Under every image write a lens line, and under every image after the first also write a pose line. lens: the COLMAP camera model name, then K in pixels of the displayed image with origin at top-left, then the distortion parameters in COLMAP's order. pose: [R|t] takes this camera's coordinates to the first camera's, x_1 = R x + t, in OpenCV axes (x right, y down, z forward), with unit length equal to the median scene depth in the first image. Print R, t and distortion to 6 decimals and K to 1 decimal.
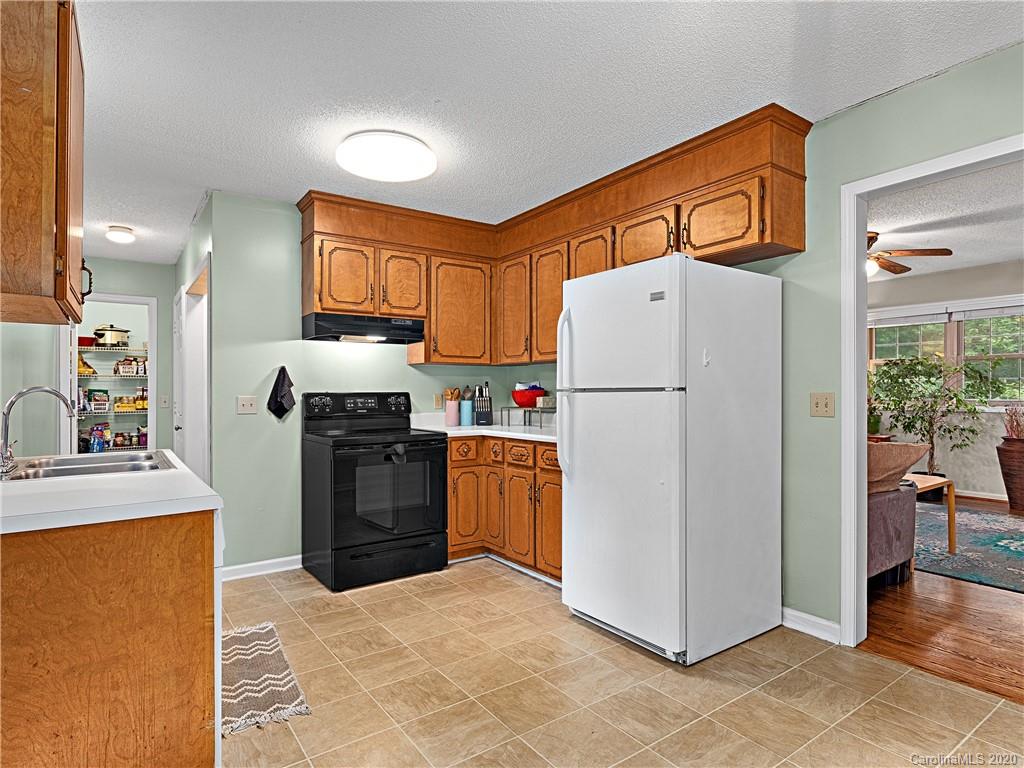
lens RADIAL K [[568.6, 0, 512.0], [0, 568.6, 384.0], [0, 0, 1]] dist [-0.005323, -0.000650]
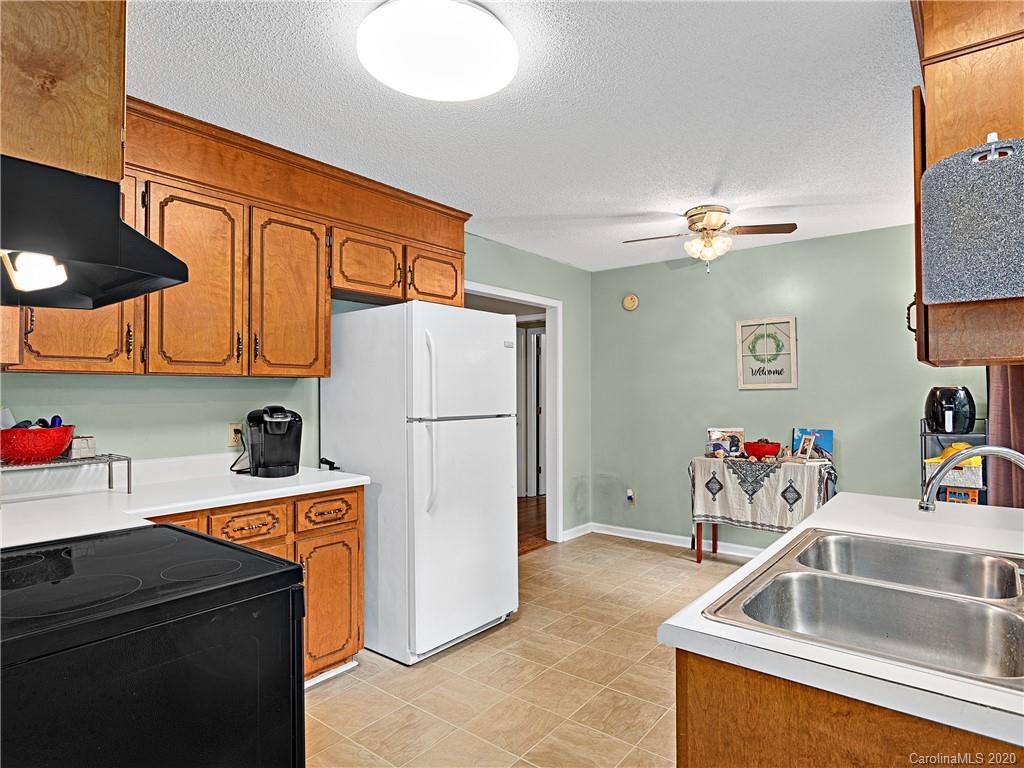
lens RADIAL K [[568.8, 0, 559.5], [0, 568.8, 386.0], [0, 0, 1]] dist [-0.004507, -0.000717]
pose [[-0.315015, 0.021823, 0.948836, -0.837708], [-0.006720, 0.999659, -0.025223, -0.021284], [-0.949063, -0.014322, -0.314761, 1.064505]]
